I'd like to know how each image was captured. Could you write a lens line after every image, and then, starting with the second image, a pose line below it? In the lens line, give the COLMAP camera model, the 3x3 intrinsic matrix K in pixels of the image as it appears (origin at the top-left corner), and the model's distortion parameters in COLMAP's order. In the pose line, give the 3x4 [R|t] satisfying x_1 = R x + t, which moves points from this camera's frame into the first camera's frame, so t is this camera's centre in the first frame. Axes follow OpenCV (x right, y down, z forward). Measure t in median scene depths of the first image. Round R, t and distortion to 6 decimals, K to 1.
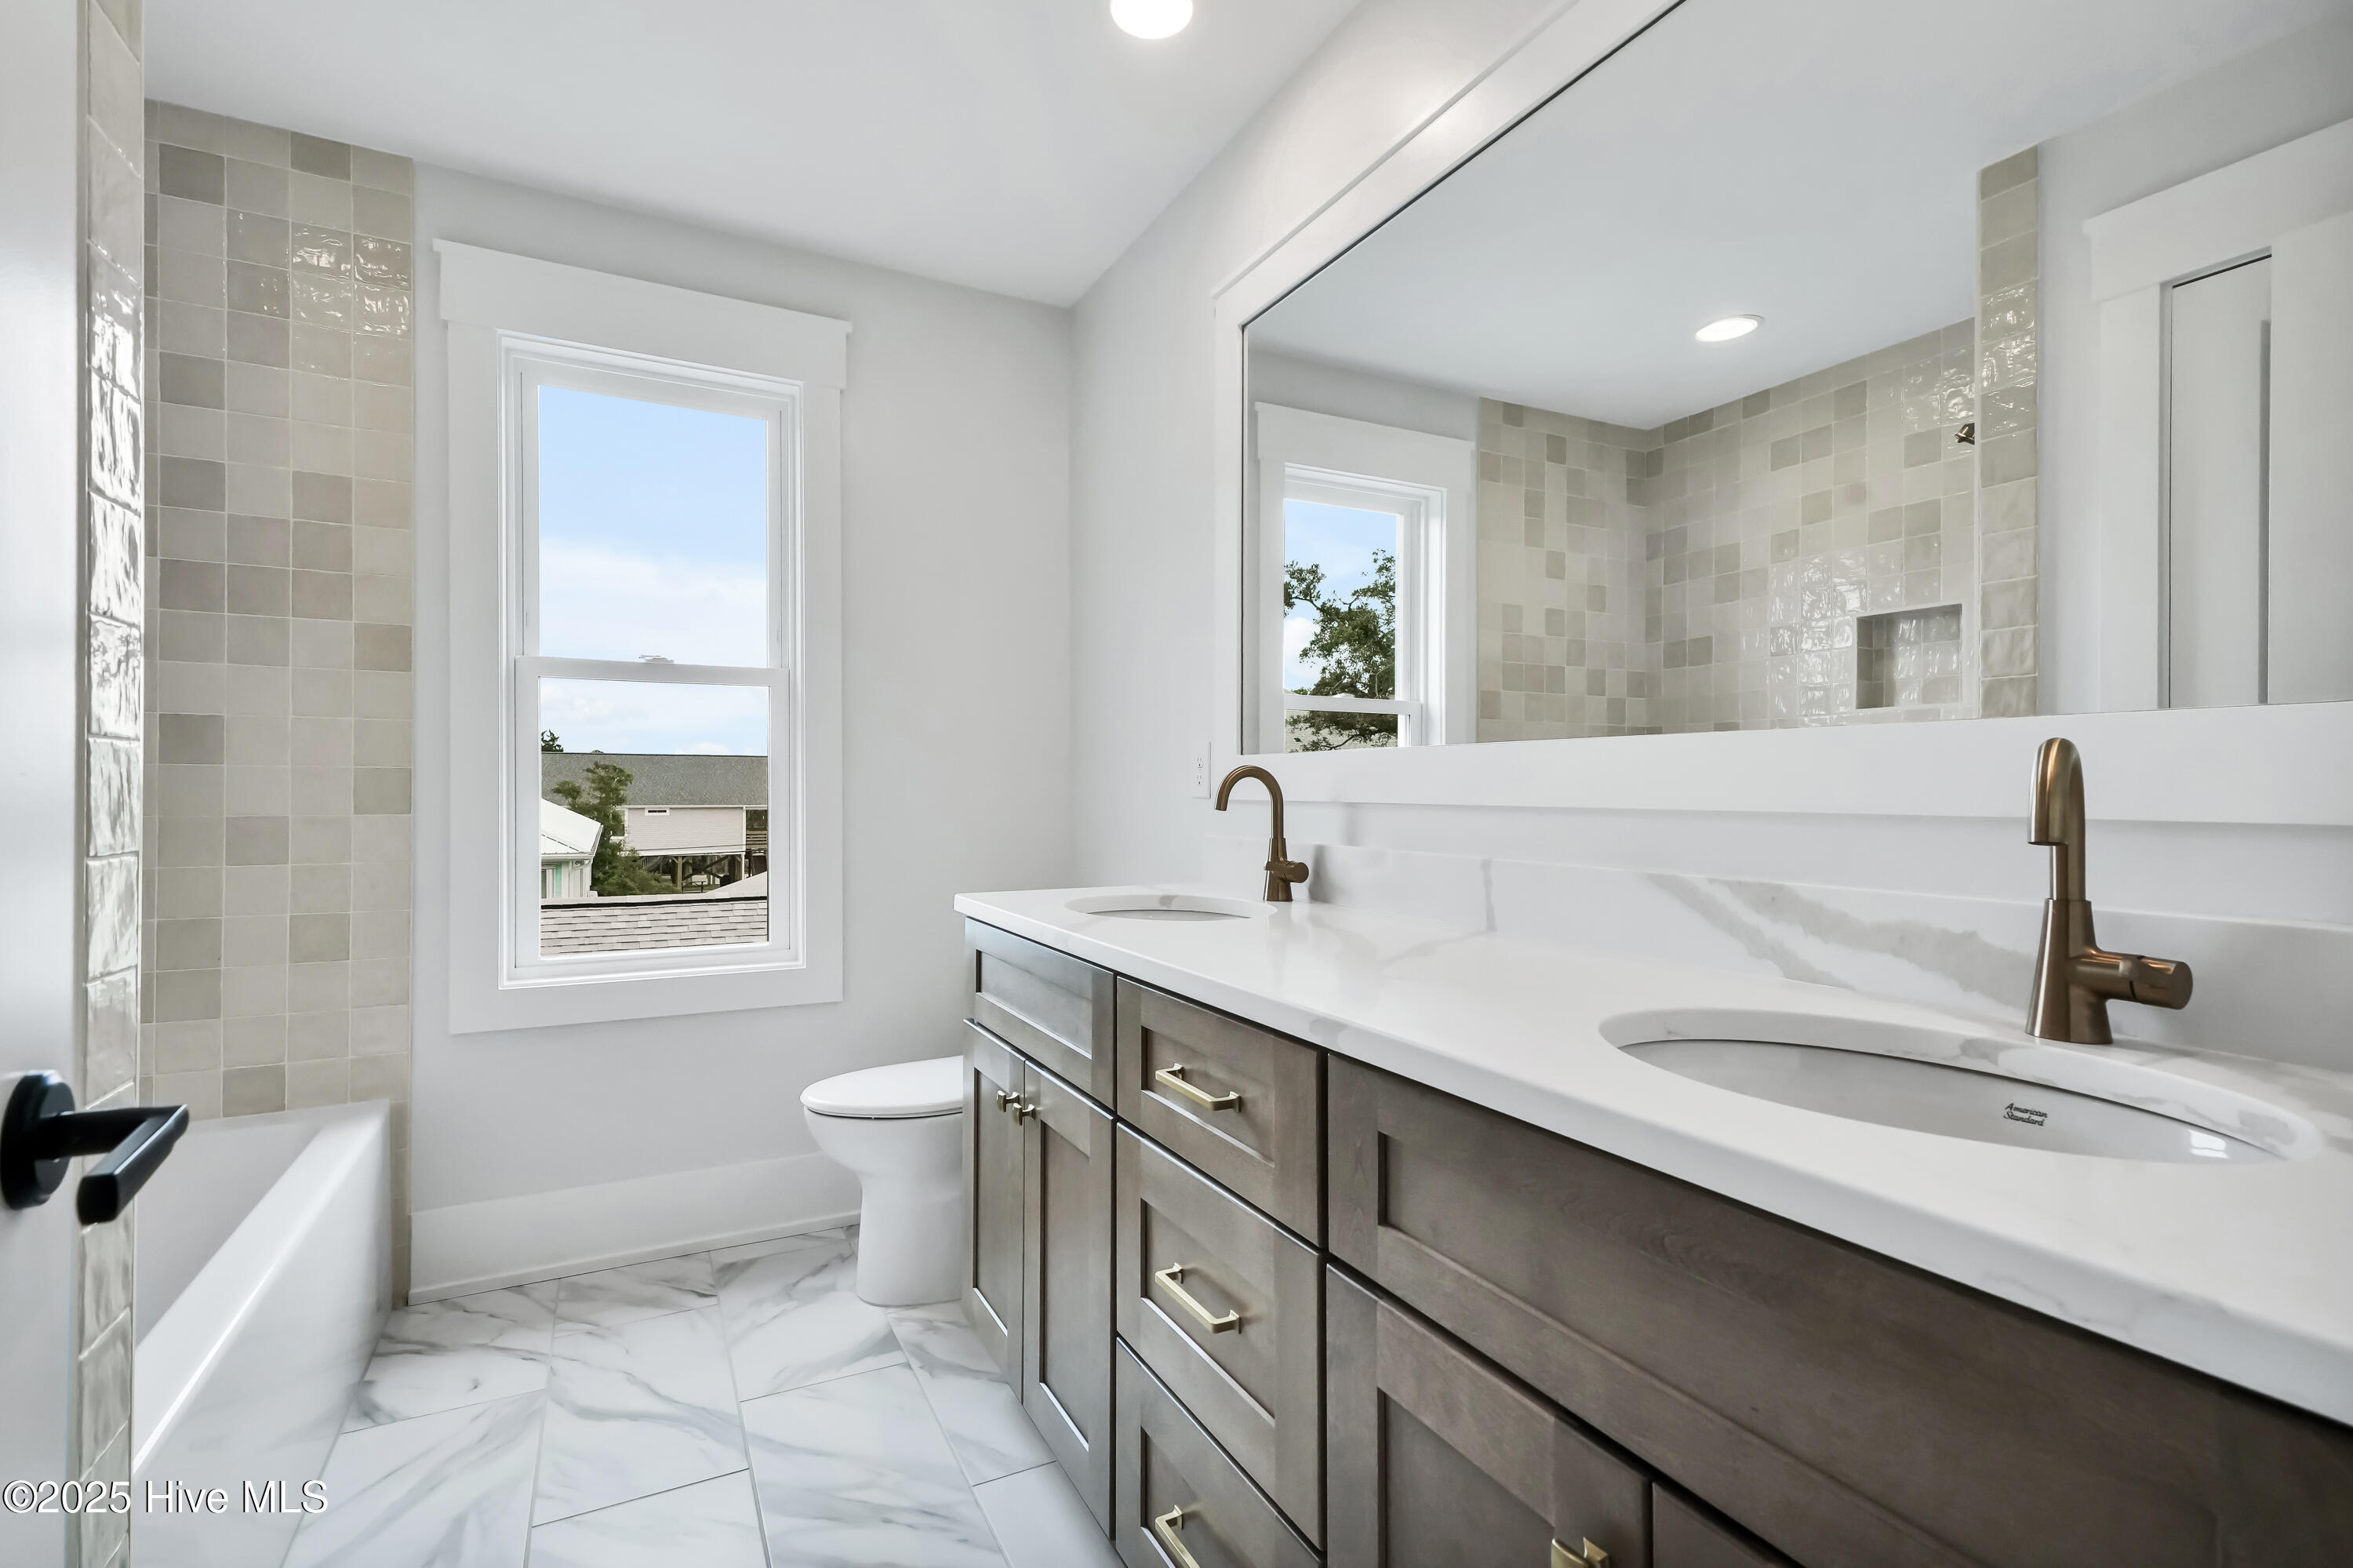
lens RADIAL K [[1056.1, 0, 1174.5], [0, 1056.1, 776.4], [0, 0, 1]] dist [0.001754, -0.001382]
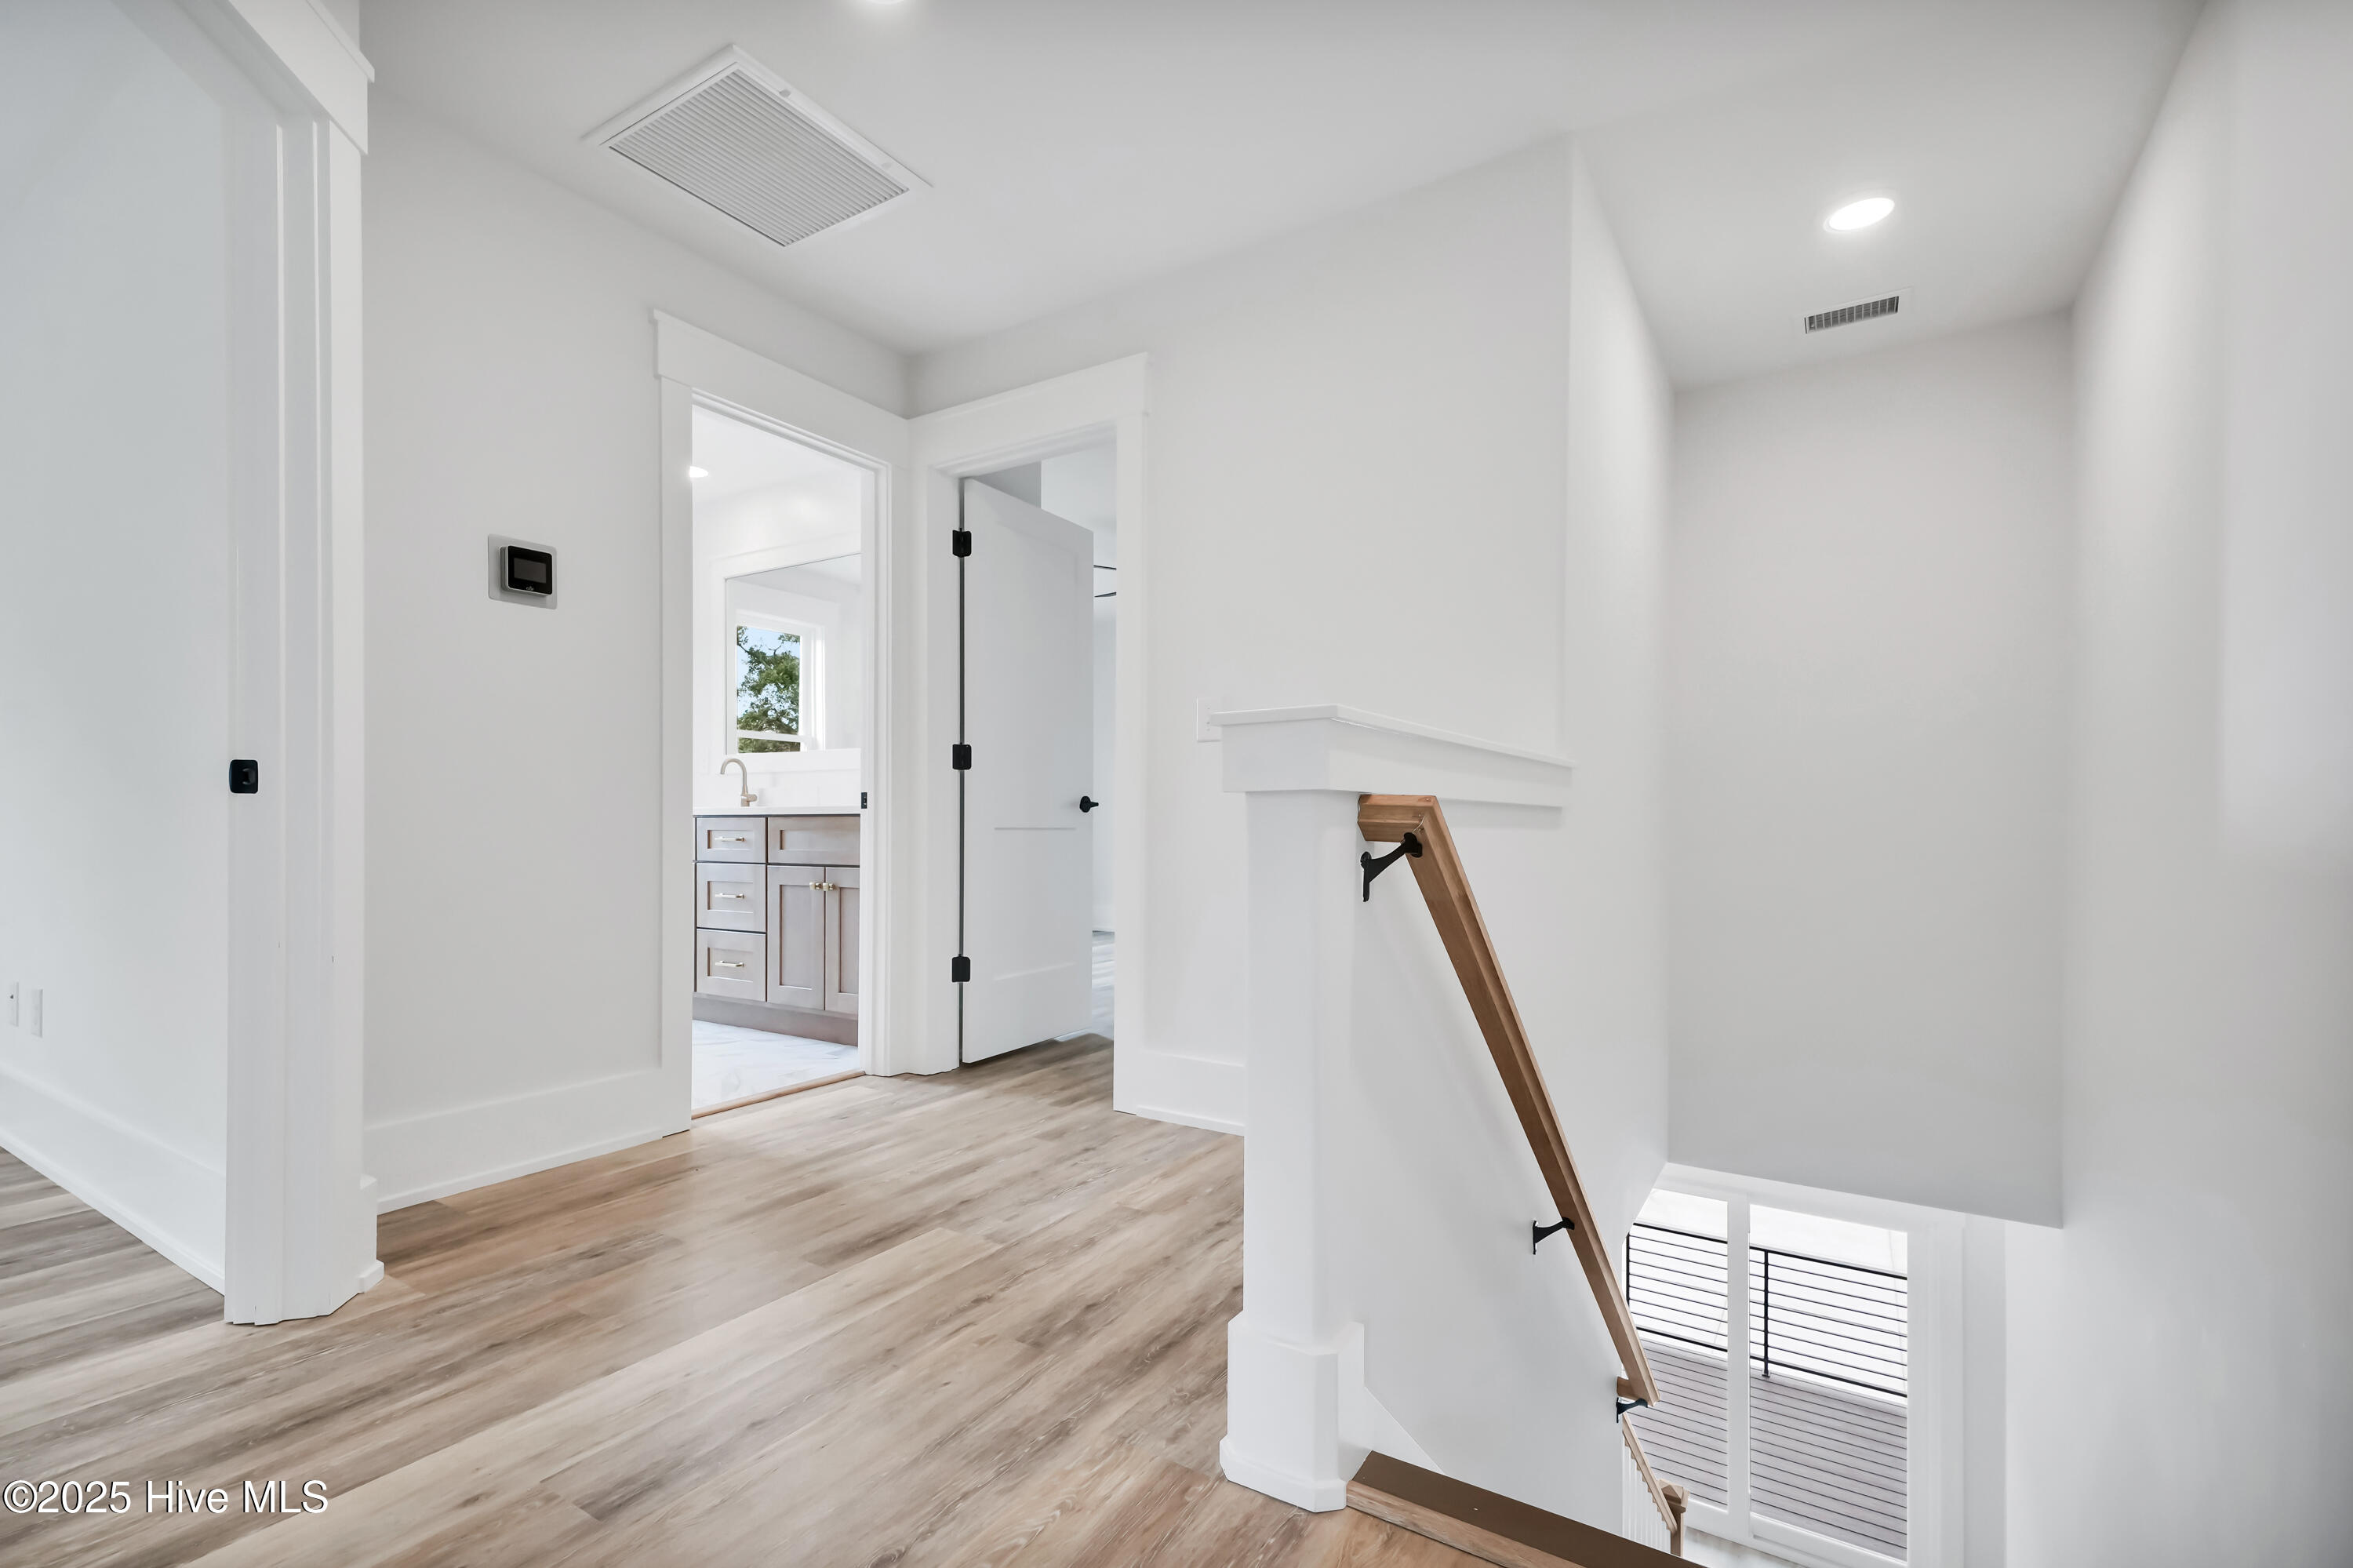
lens RADIAL K [[1056.1, 0, 1171.6], [0, 1056.1, 800.9], [0, 0, 1]] dist [0.001754, -0.001382]
pose [[0.866892, -0.002841, 0.498488, -0.039597], [0.007823, 0.999938, -0.007905, 0.017060], [-0.498435, 0.010752, 0.866860, -0.245201]]
